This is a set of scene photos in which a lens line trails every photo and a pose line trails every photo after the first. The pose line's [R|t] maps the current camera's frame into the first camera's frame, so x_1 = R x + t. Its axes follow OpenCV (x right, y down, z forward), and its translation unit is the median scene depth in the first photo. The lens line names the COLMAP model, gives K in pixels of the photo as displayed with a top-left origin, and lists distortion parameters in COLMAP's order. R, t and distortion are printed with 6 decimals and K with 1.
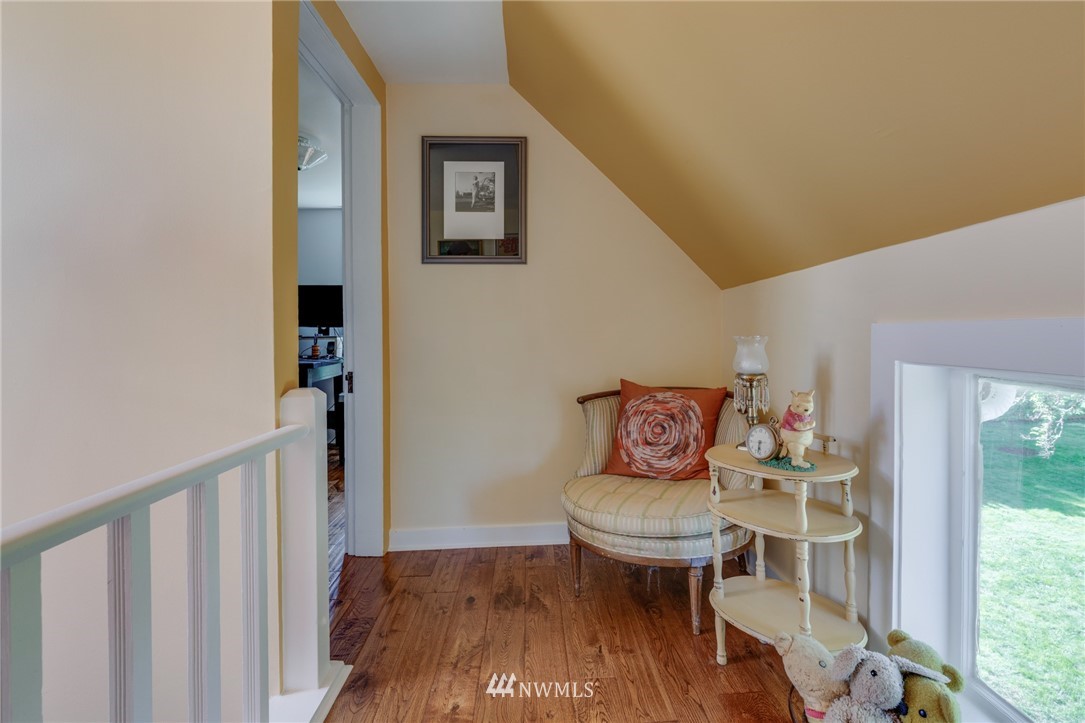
lens RADIAL K [[496.0, 0, 550.8], [0, 496.0, 337.1], [0, 0, 1]] dist [-0.015874, 0.002669]
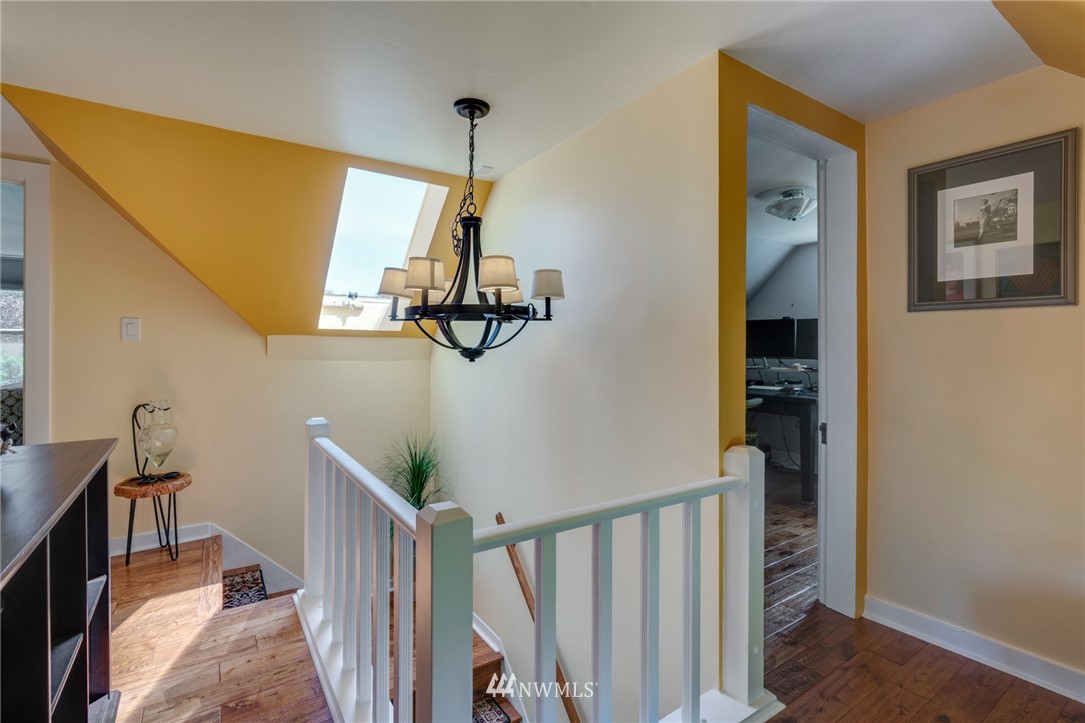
lens RADIAL K [[496.0, 0, 542.2], [0, 496.0, 352.7], [0, 0, 1]] dist [-0.015874, 0.002669]
pose [[0.520000, 0.018241, -0.853972, 0.156141], [-0.014776, 0.999814, 0.012360, -0.078932], [0.854039, 0.006191, 0.520173, -0.016090]]
